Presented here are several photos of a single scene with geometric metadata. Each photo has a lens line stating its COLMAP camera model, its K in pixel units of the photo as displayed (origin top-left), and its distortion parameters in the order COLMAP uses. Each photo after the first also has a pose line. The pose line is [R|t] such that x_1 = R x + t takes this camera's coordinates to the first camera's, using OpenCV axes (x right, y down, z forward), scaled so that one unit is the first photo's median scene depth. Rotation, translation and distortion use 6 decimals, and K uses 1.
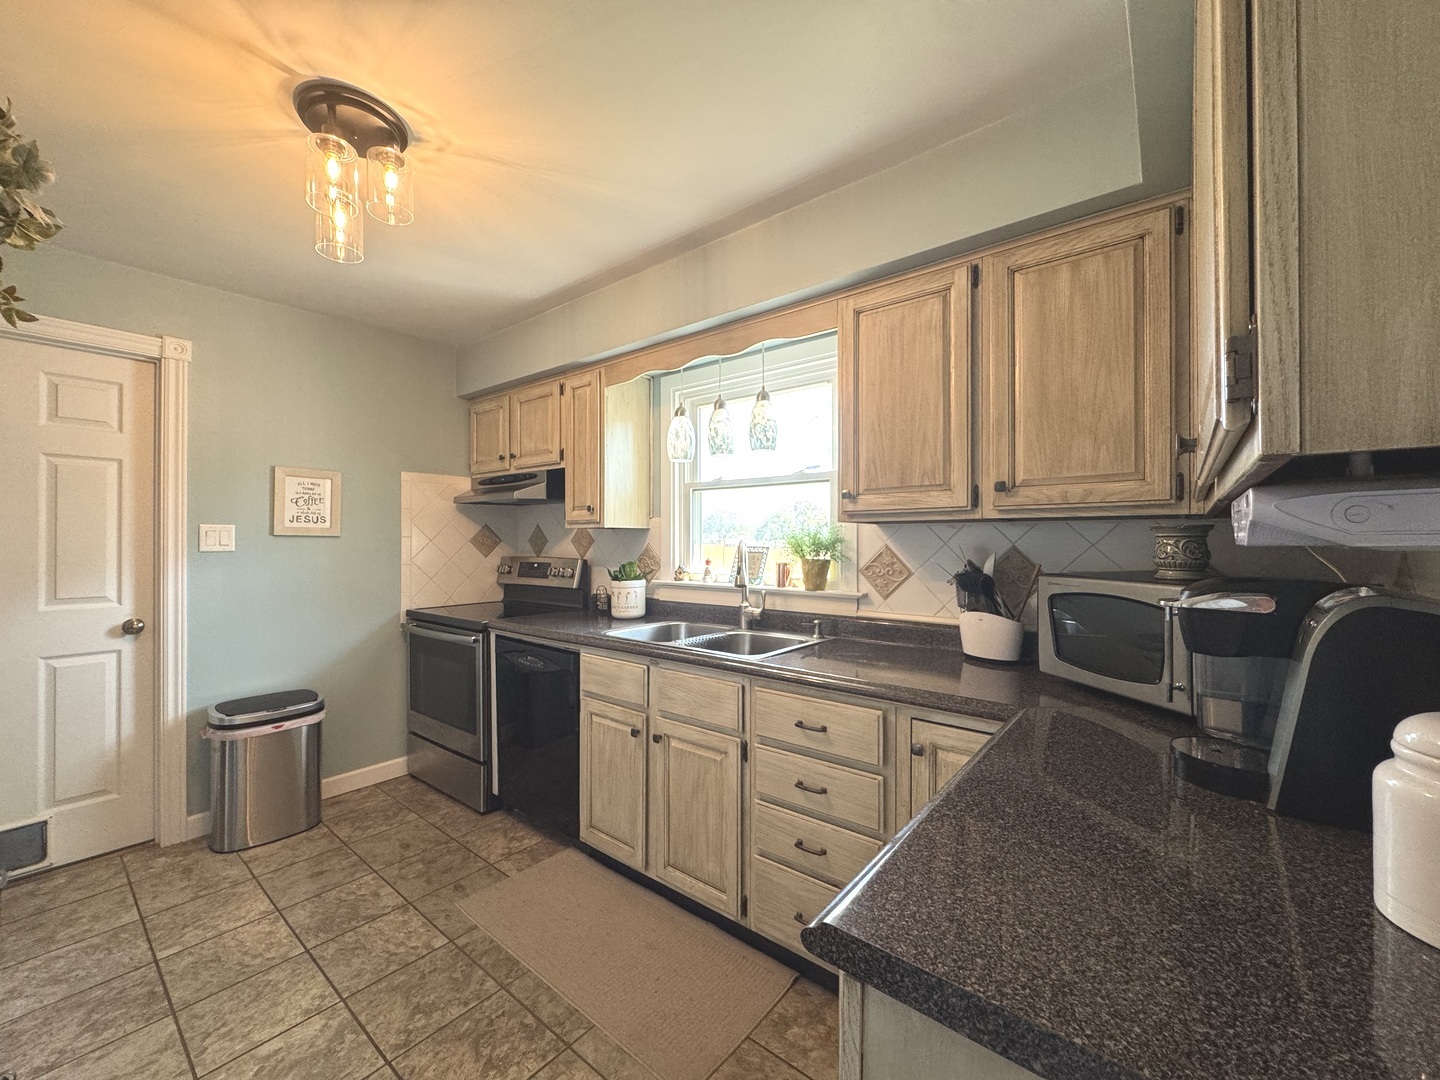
lens RADIAL K [[581.8, 0, 729.1], [0, 581.8, 540.8], [0, 0, 1]] dist [-0.002832, -0.000536]
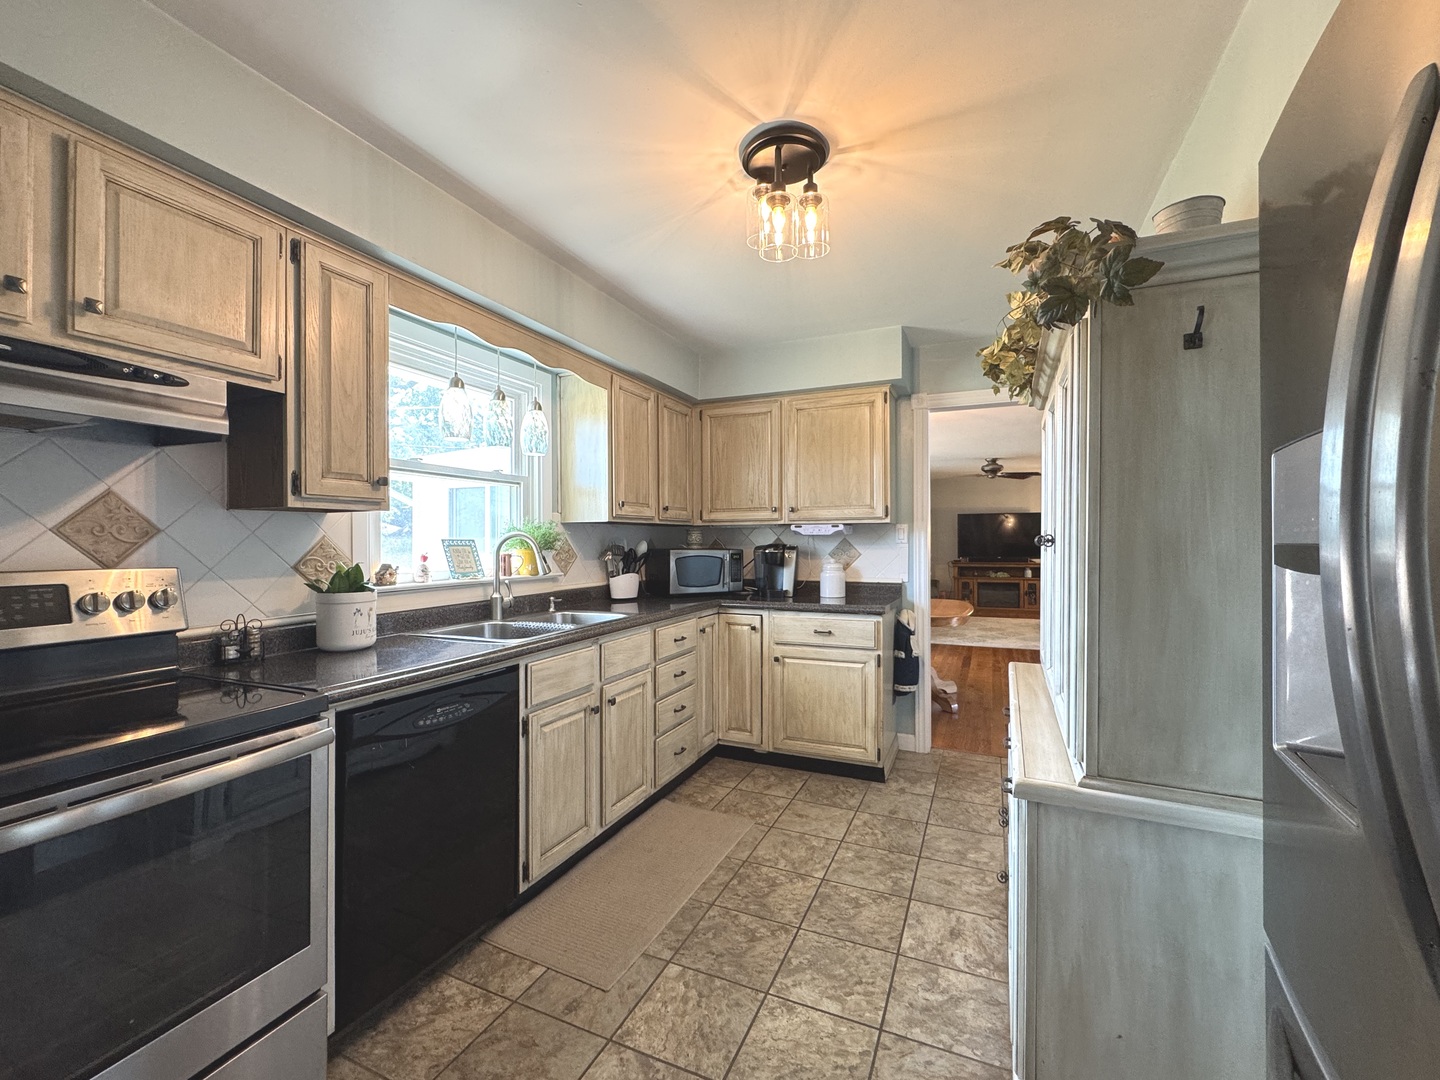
lens RADIAL K [[581.8, 0, 730.1], [0, 581.8, 538.7], [0, 0, 1]] dist [-0.002832, -0.000536]
pose [[-0.255480, 0.001750, 0.966813, -1.360507], [0.002986, 0.999995, -0.001021, 0.015893], [-0.966810, 0.002626, -0.255484, 1.109493]]
